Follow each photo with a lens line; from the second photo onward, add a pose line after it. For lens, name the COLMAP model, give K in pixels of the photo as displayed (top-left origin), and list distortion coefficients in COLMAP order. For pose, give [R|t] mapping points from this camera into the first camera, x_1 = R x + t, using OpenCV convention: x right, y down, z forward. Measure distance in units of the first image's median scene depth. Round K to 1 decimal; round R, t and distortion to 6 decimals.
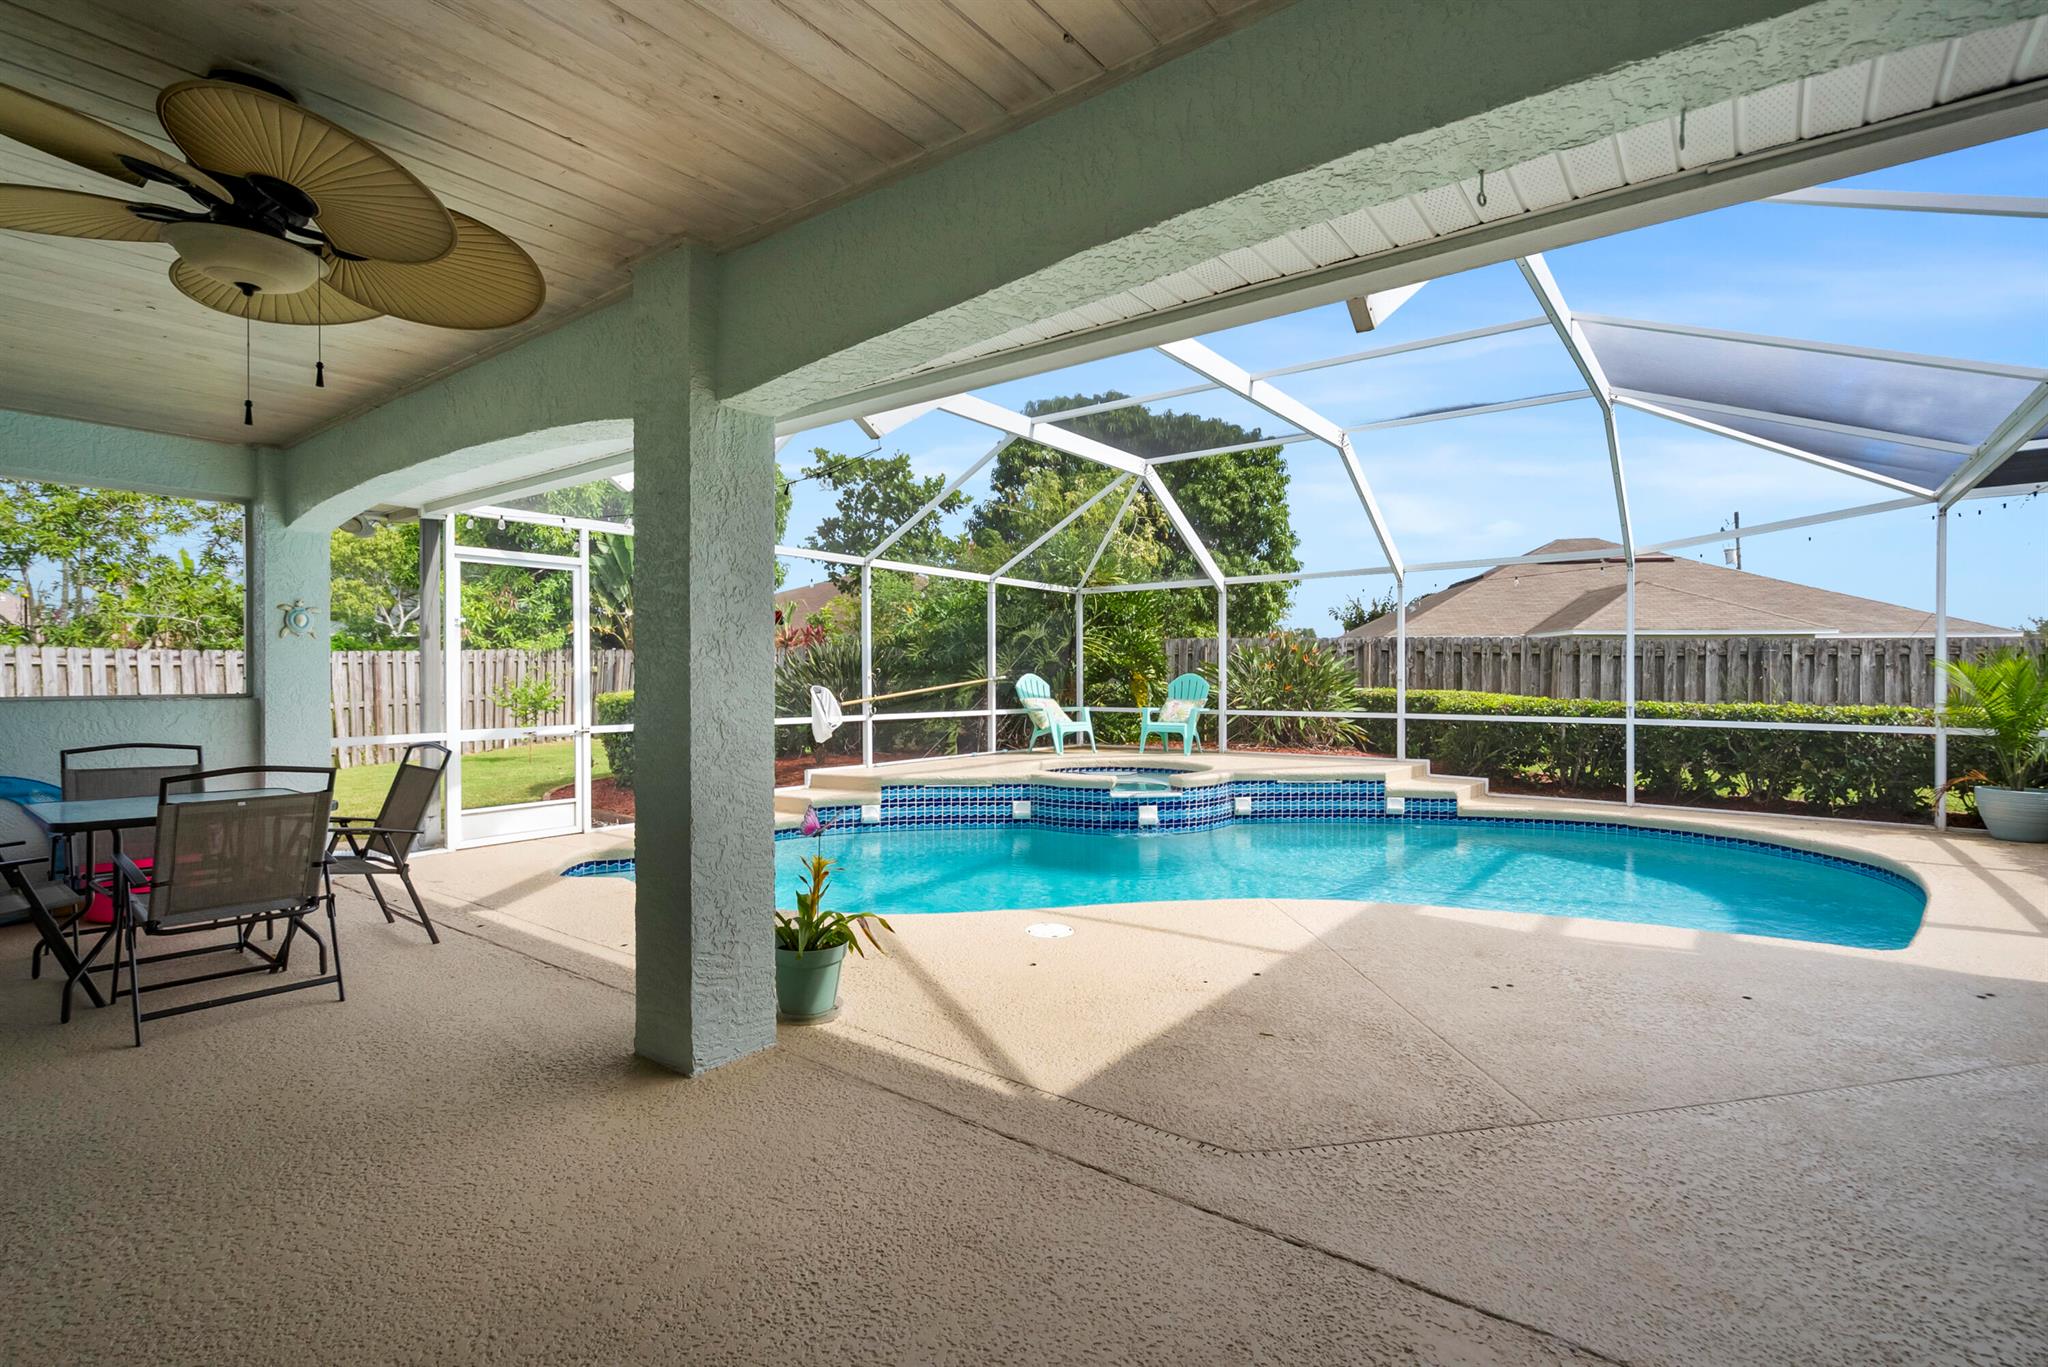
lens RADIAL K [[960.7, 0, 1019.4], [0, 960.7, 688.1], [0, 0, 1]] dist [-0.001352, -0.000017]
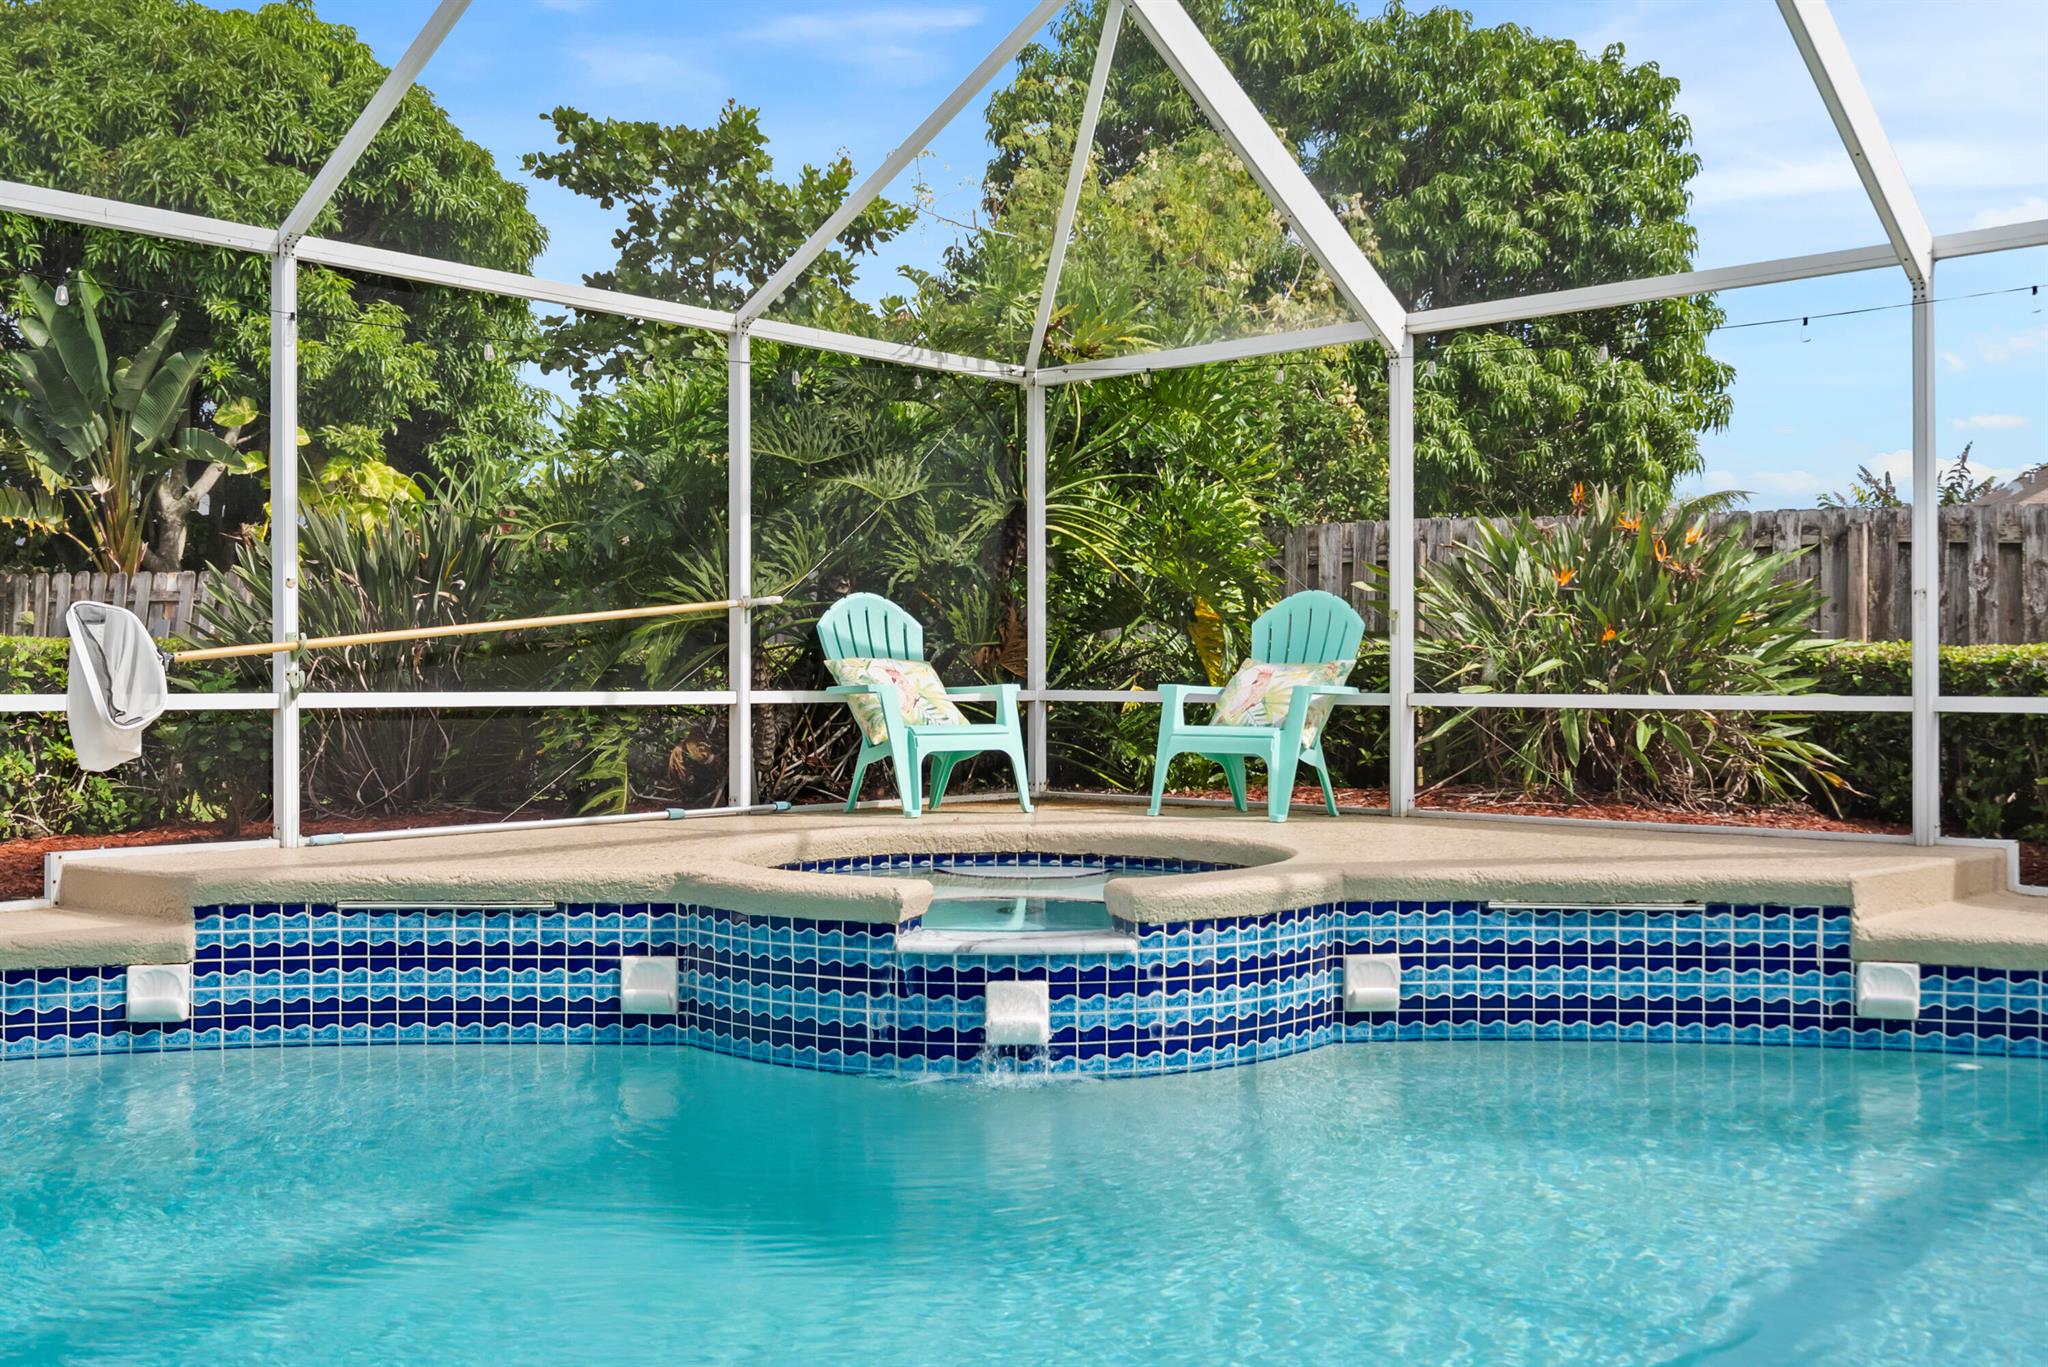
lens RADIAL K [[1915.9, 0, 1027.7], [0, 1915.9, 675.9], [0, 0, 1]] dist [0.019865, 0.000000]
pose [[0.995482, 0.001531, -0.094941, 0.145480], [-0.002643, 0.999929, -0.011589, 0.025187], [0.094916, 0.011787, 0.995415, 0.300152]]
